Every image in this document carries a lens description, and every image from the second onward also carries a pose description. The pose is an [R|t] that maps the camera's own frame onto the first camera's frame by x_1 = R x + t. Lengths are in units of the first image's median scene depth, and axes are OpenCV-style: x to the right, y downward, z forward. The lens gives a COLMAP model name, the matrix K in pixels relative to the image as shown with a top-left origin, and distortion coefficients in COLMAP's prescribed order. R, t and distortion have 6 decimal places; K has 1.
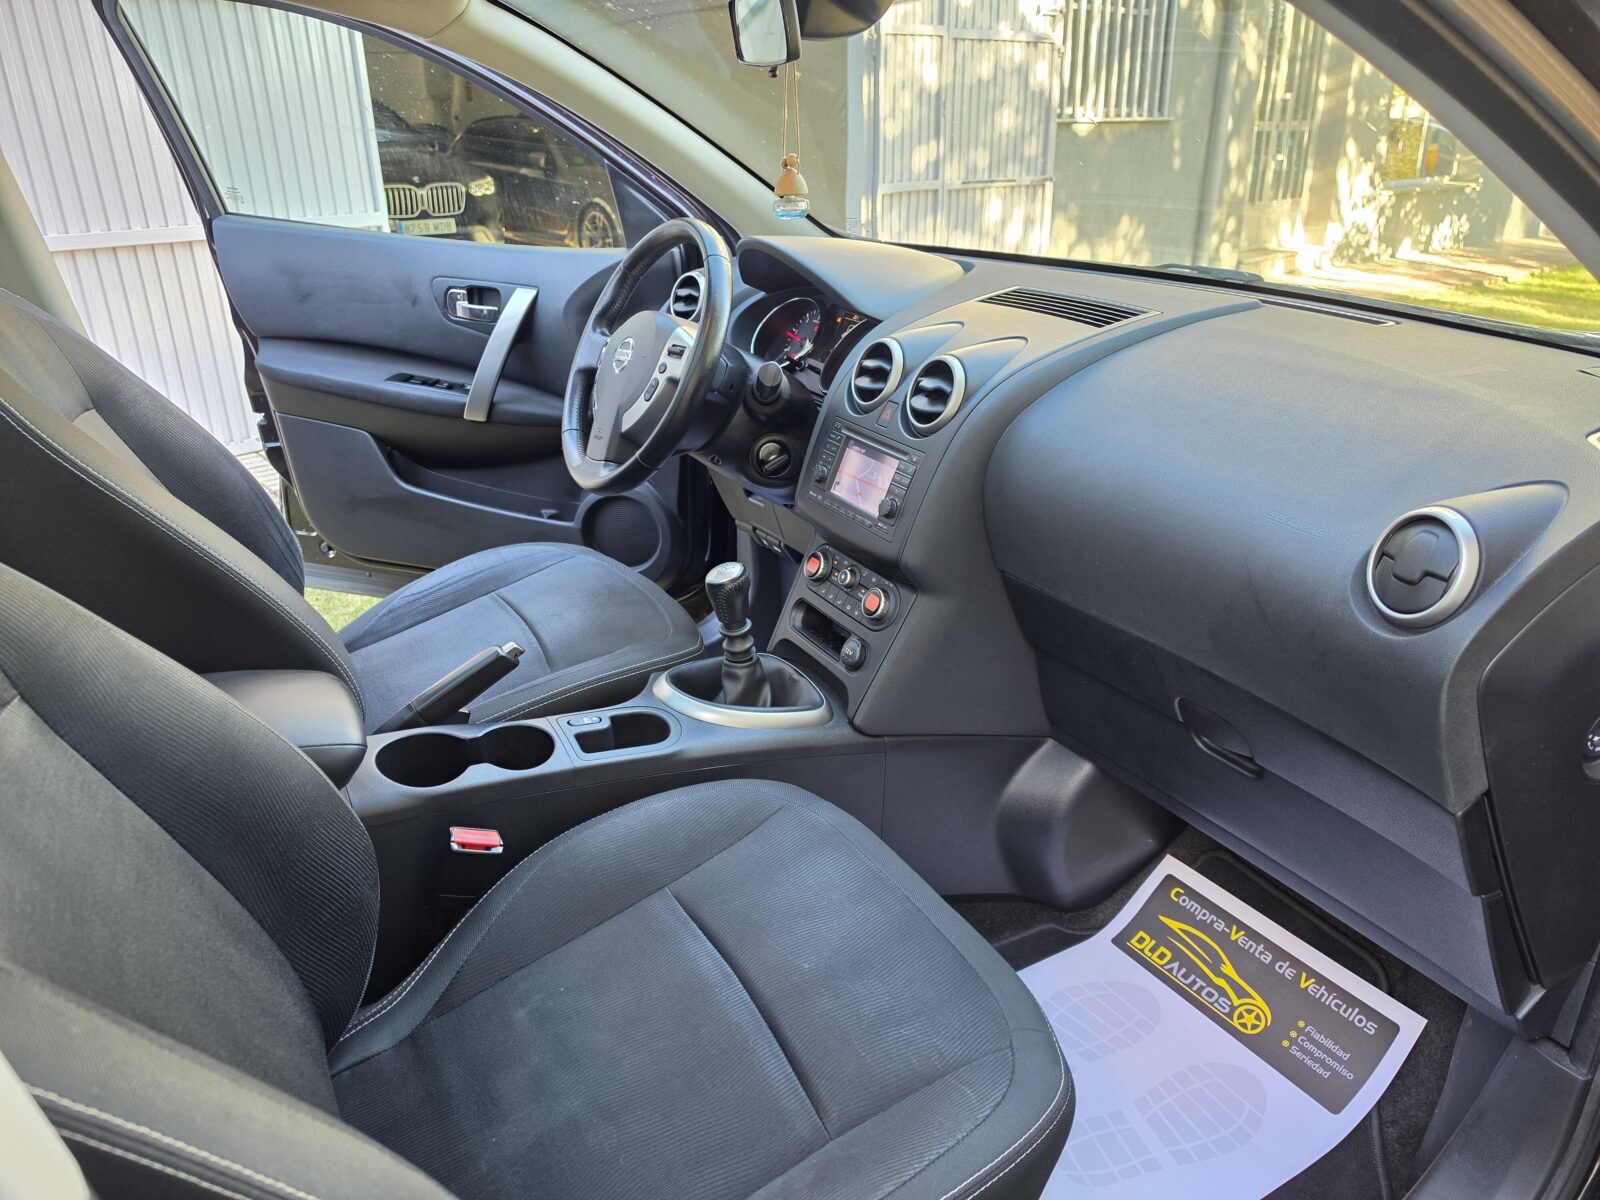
lens RADIAL K [[1110.2, 0, 827.1], [0, 1110.2, 565.8], [0, 0, 1]] dist [0.040054, -0.069733]
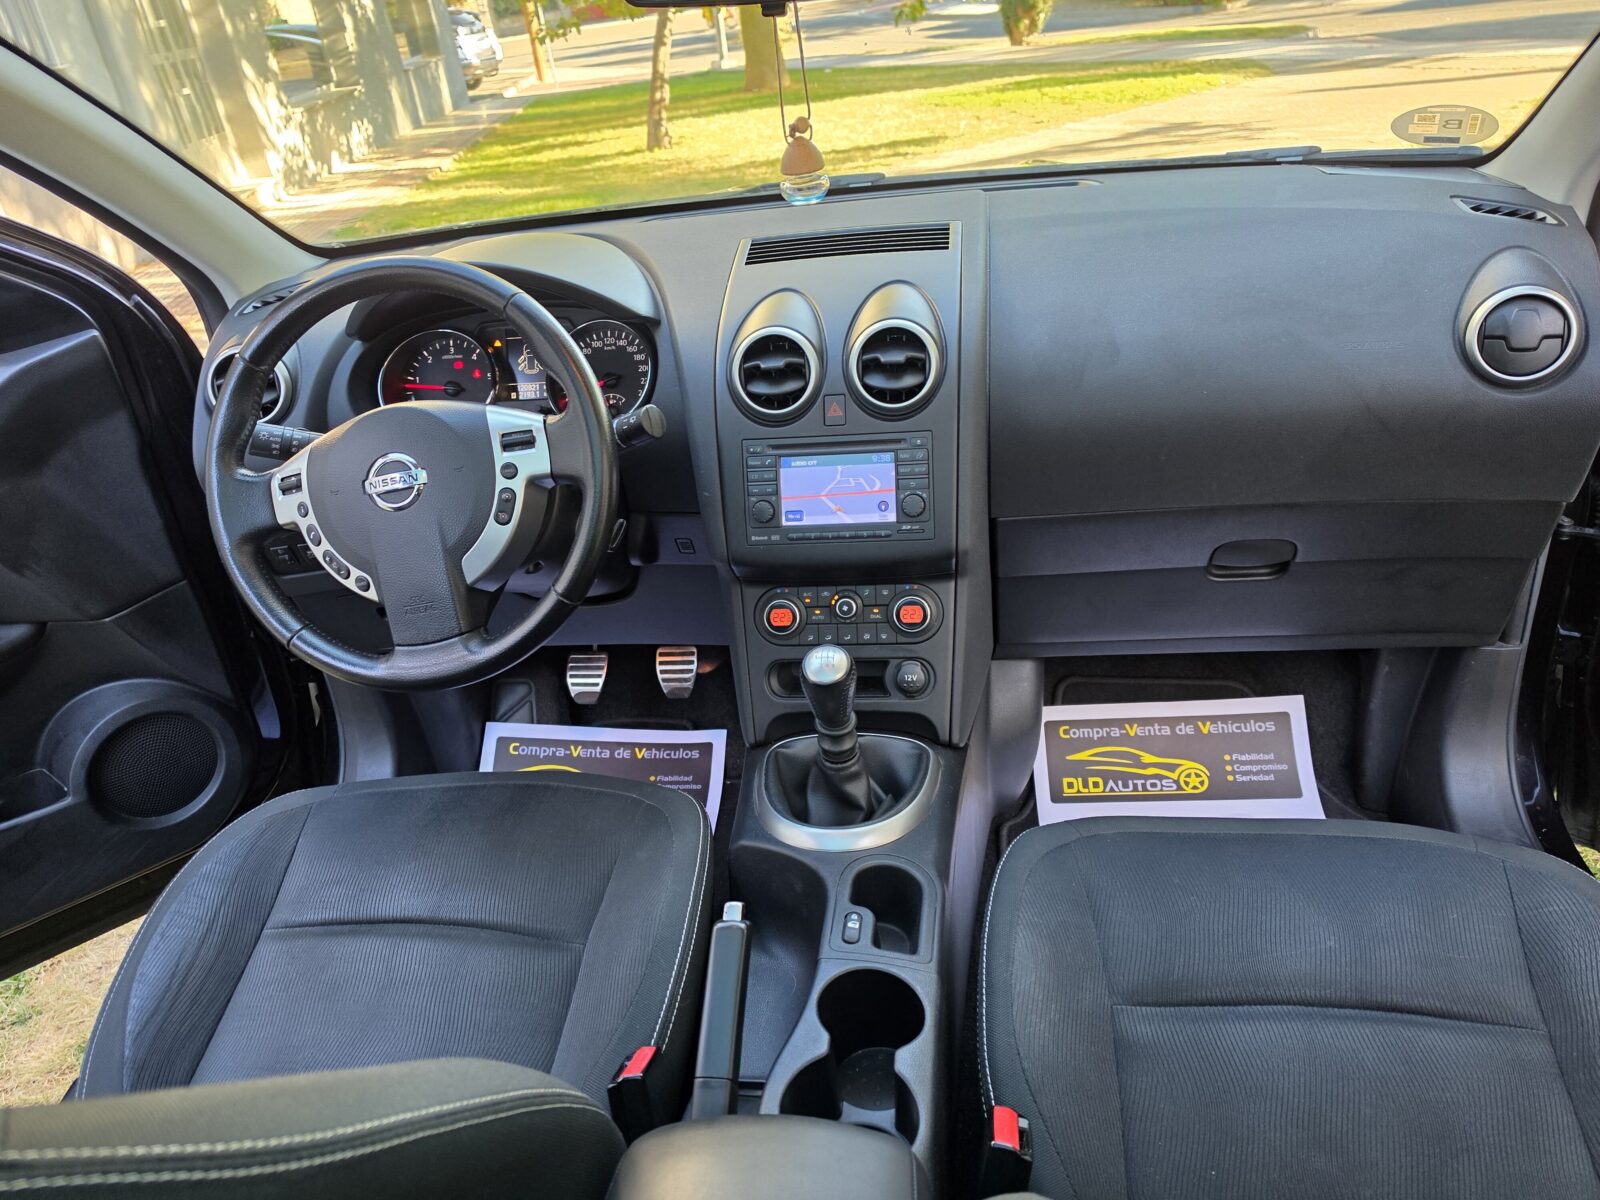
lens RADIAL K [[1077.5, 0, 794.8], [0, 1077.5, 620.6], [0, 0, 1]] dist [0.046331, -0.059442]
pose [[0.625194, -0.473863, 0.620150, -0.499719], [0.401878, 0.876607, 0.264677, -0.206531], [-0.669049, 0.083750, 0.738485, 0.418277]]
